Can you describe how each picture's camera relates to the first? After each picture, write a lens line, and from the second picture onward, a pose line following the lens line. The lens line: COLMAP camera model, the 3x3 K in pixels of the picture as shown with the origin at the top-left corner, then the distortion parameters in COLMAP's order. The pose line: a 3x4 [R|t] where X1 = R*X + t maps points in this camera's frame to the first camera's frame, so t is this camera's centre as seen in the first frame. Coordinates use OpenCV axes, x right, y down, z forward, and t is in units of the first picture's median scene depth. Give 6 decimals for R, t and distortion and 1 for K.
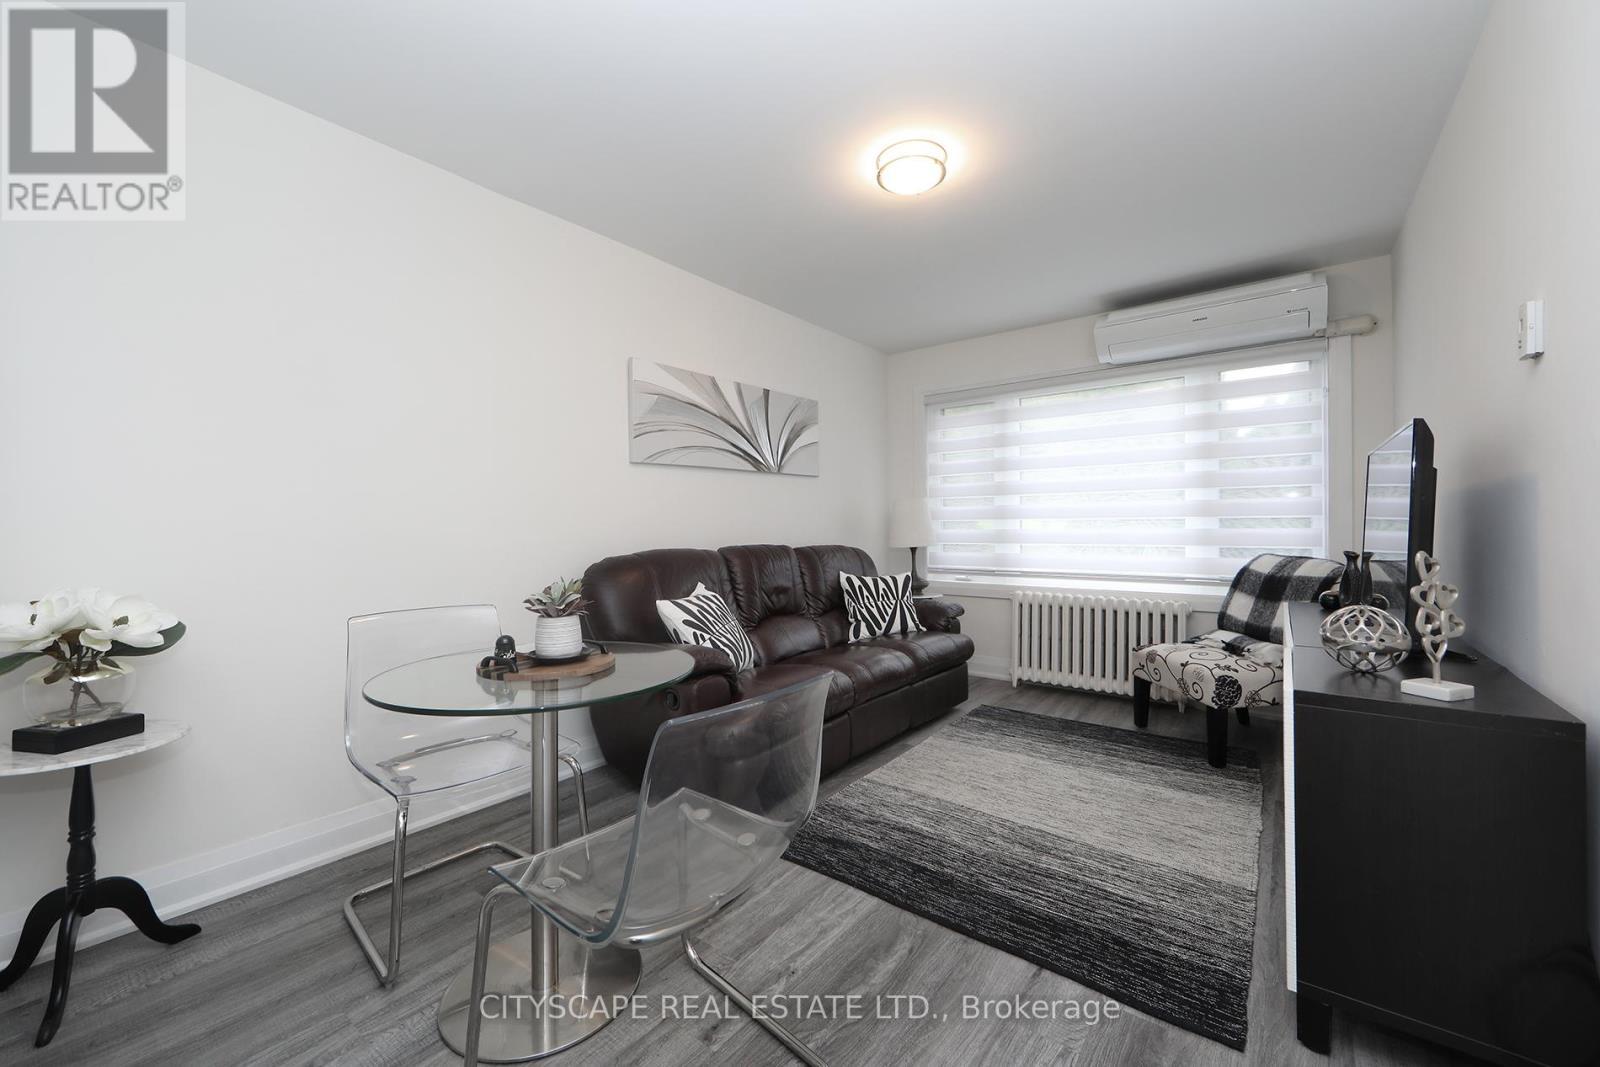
lens RADIAL K [[976.0, 0, 723.3], [0, 976.0, 526.3], [0, 0, 1]] dist [0.004729, 0.002316]
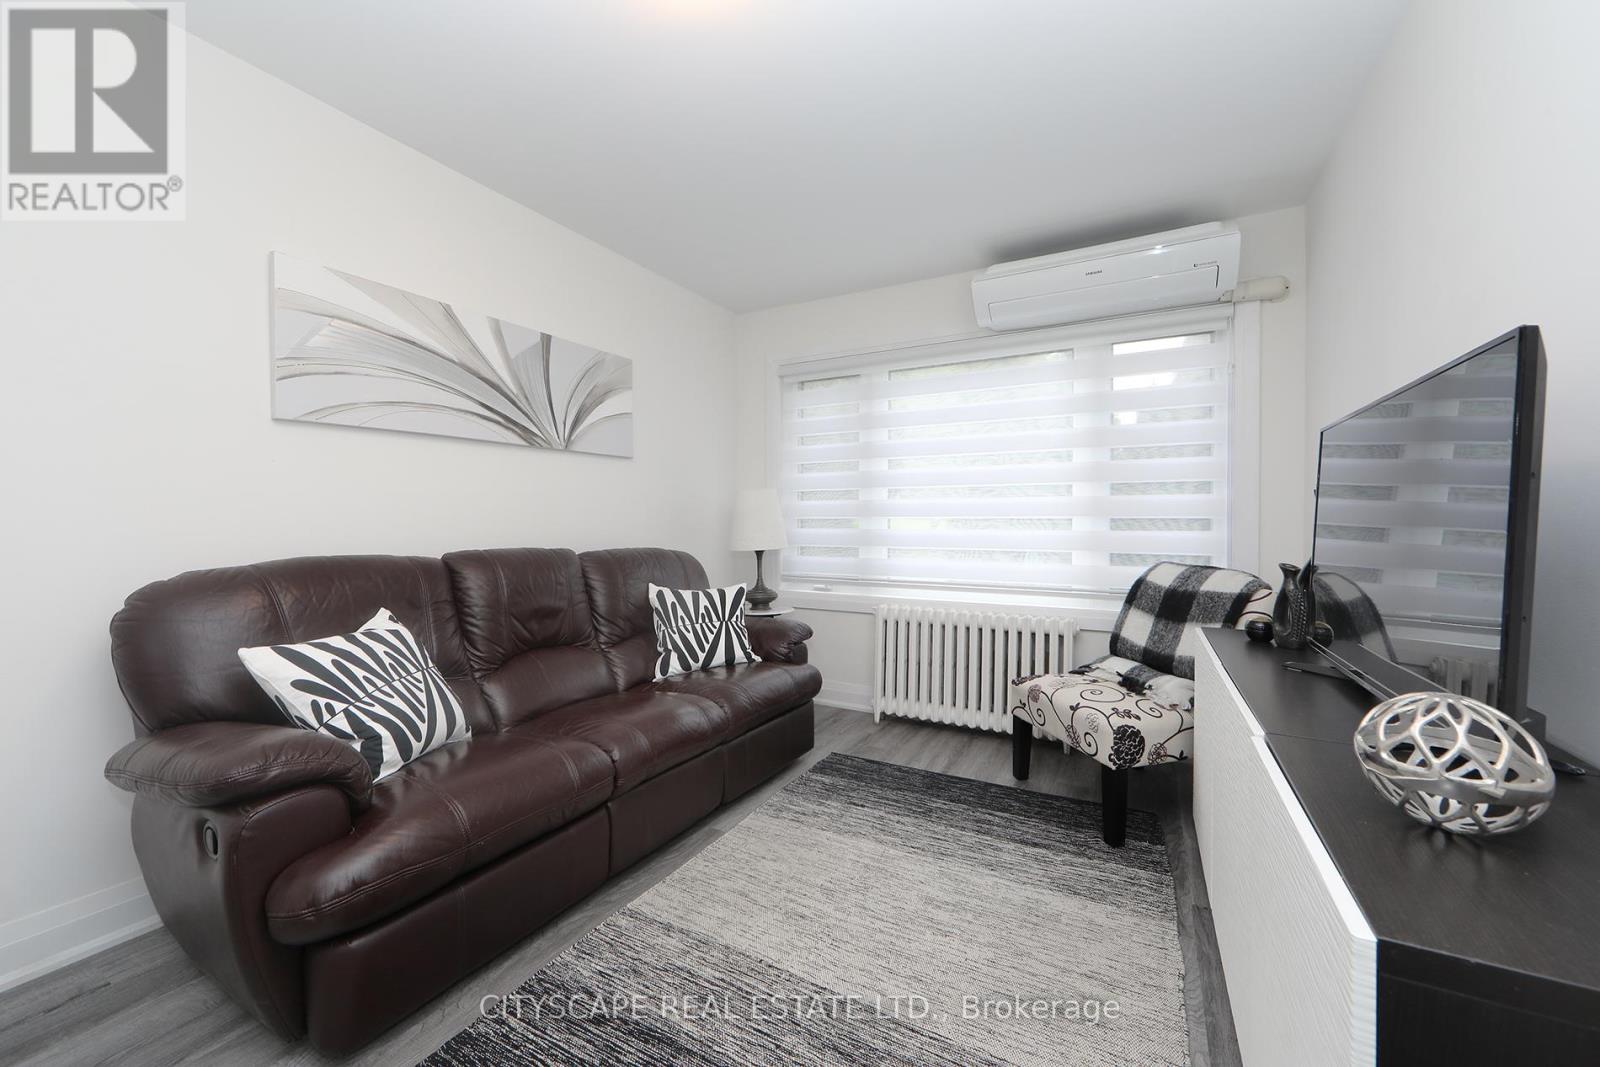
lens RADIAL K [[808.8, 0, 880.7], [0, 808.8, 528.5], [0, 0, 1]] dist [0.001368, -0.000121]
pose [[0.973100, 0.008657, 0.230221, 0.161195], [-0.009835, 0.999944, 0.003970, -0.000458], [-0.230174, -0.006128, 0.973130, 0.382332]]
